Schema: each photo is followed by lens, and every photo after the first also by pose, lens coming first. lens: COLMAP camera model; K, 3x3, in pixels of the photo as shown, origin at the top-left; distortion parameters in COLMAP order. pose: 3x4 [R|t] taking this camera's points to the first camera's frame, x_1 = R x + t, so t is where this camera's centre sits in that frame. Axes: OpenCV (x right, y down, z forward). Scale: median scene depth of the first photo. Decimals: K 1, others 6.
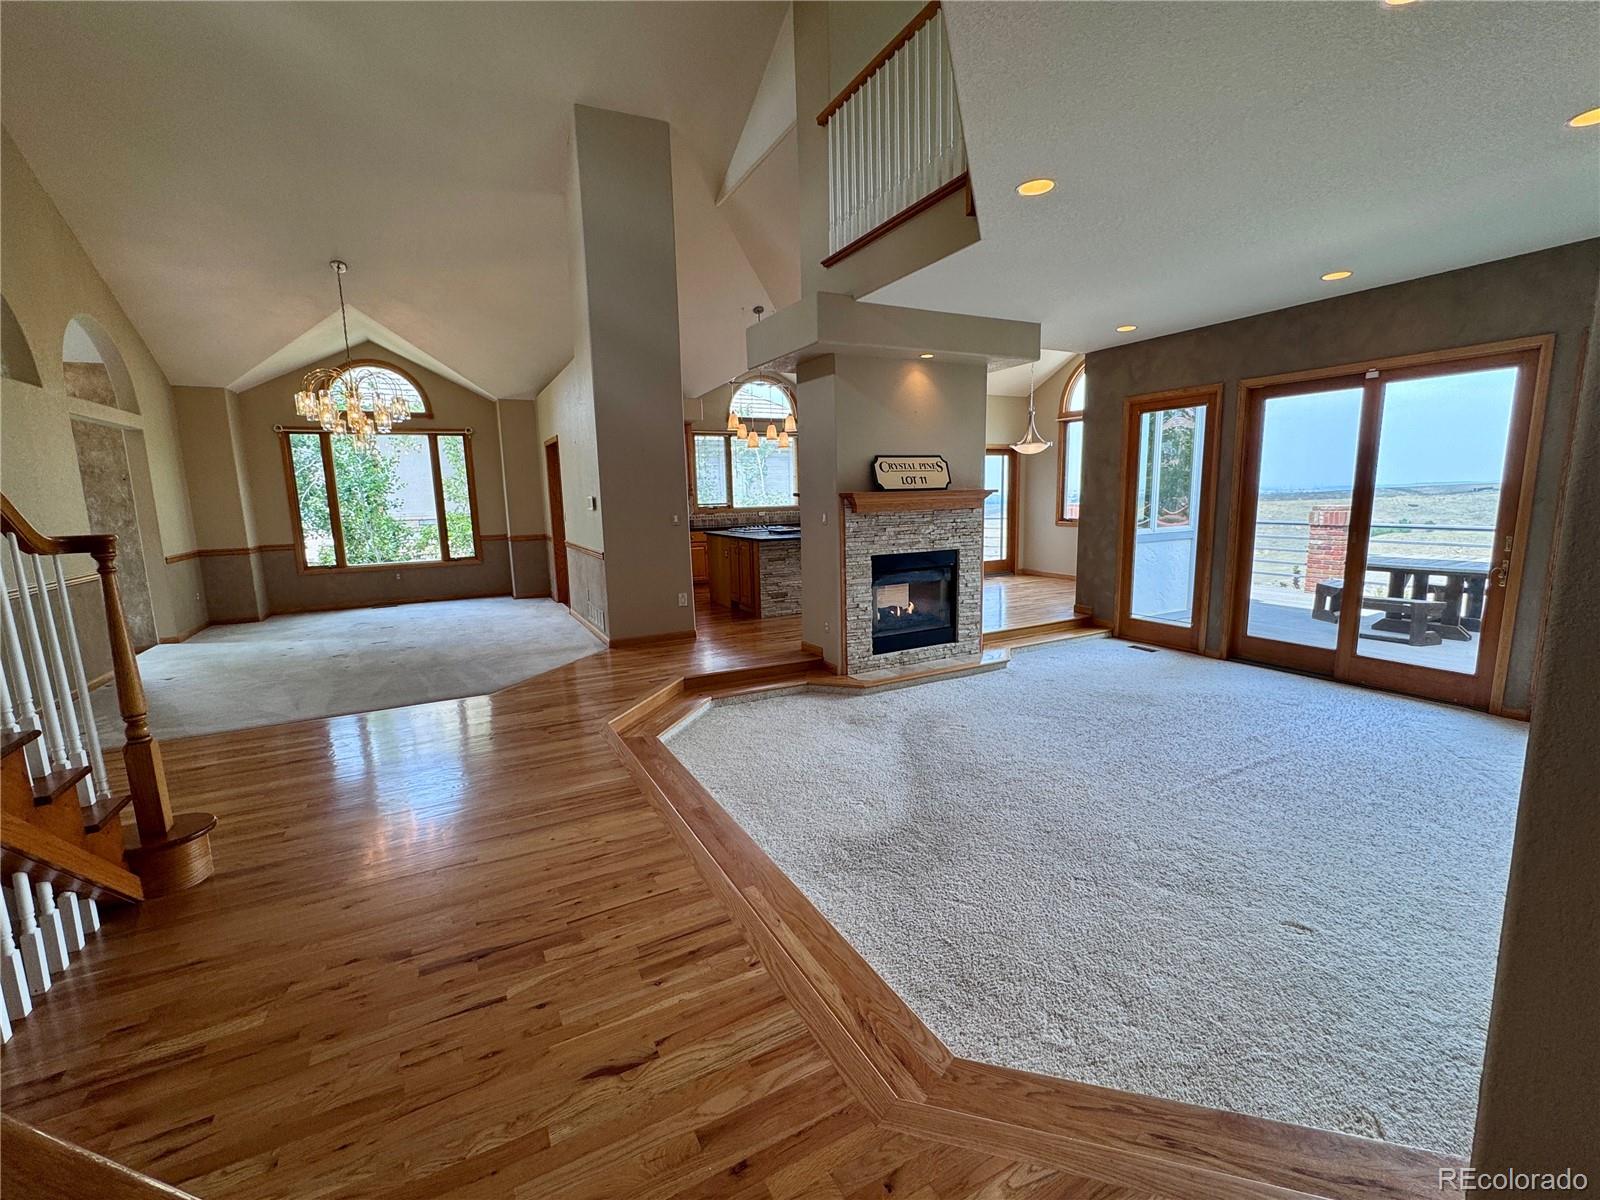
lens RADIAL K [[676.6, 0, 800.0], [0, 676.6, 600.0], [0, 0, 1]] dist [-0.002185, -0.000023]
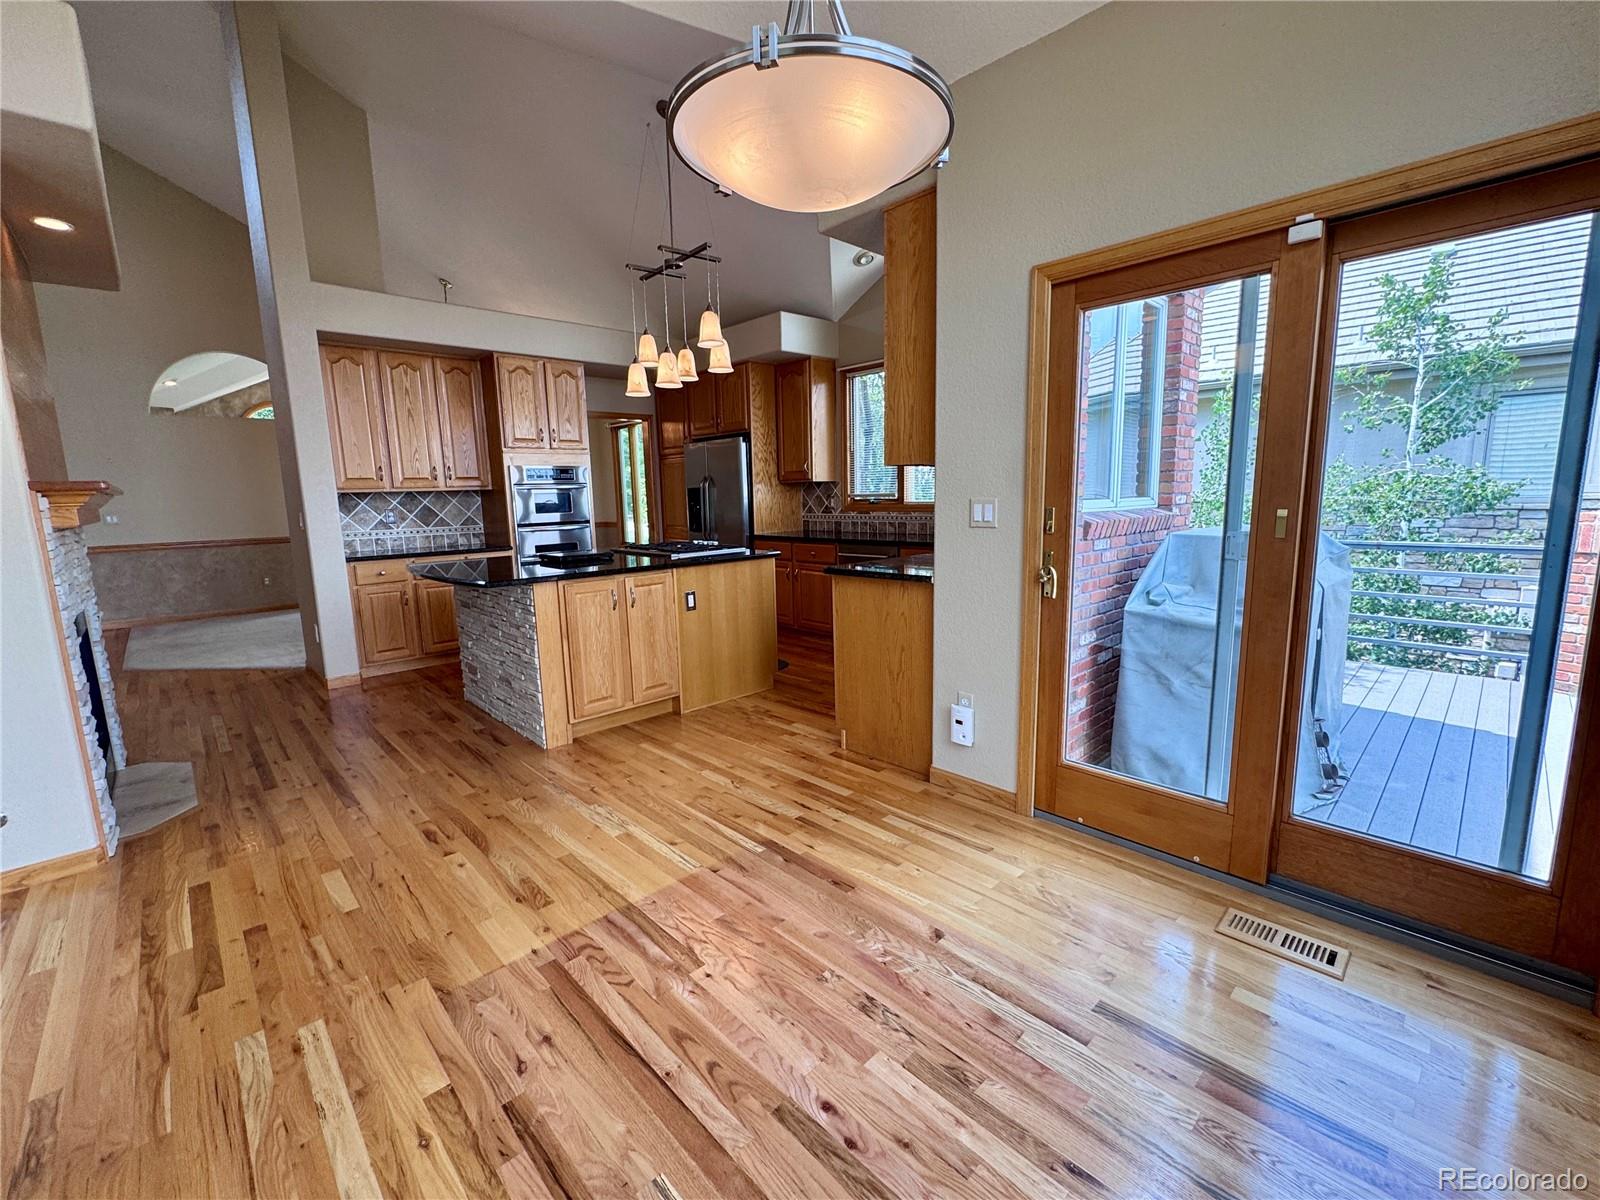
lens RADIAL K [[676.6, 0, 800.0], [0, 676.6, 600.0], [0, 0, 1]] dist [-0.002185, -0.000023]
pose [[0.271502, 0.169180, -0.947452, 0.740495], [-0.132756, 0.981602, 0.137236, -0.233340], [0.953238, 0.088520, 0.288966, 1.467532]]
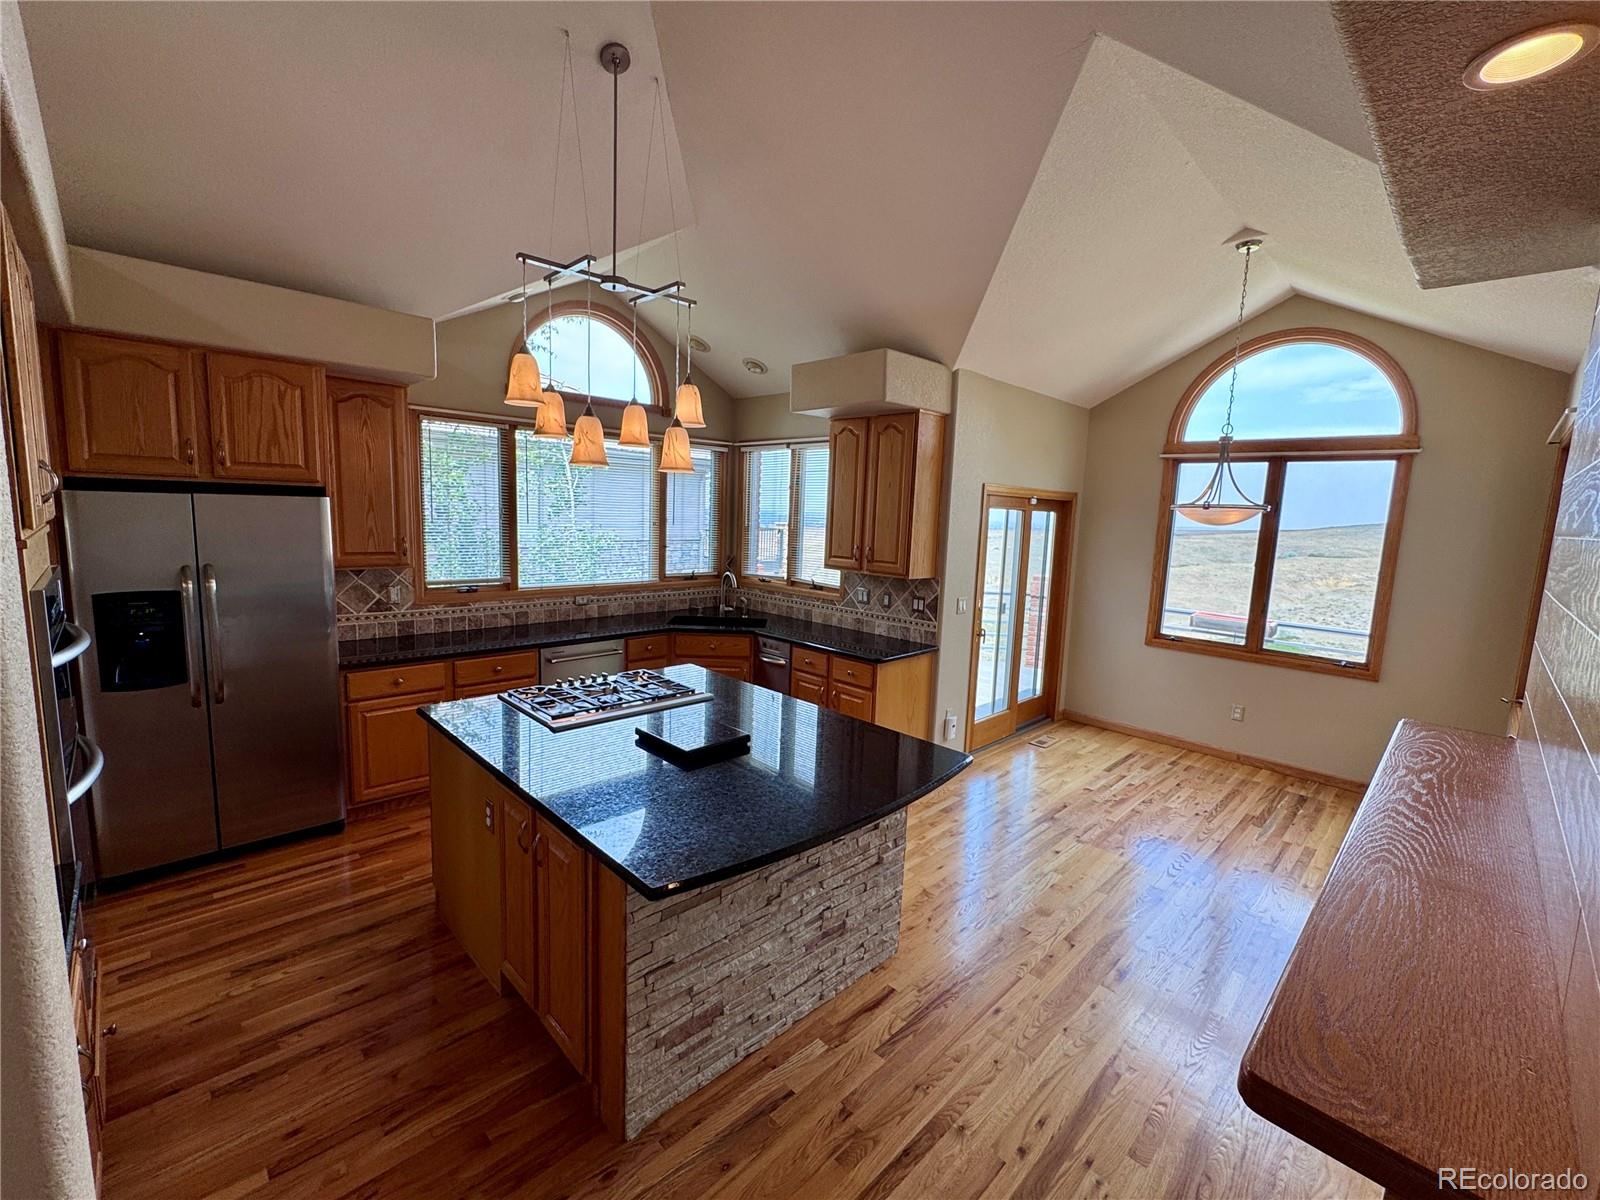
lens RADIAL K [[676.6, 0, 800.0], [0, 676.6, 600.0], [0, 0, 1]] dist [-0.002185, -0.000023]
pose [[0.954798, 0.022041, 0.296438, -0.099796], [-0.015863, 0.999604, -0.023232, -0.229222], [-0.296833, 0.017479, 0.954770, 0.983098]]
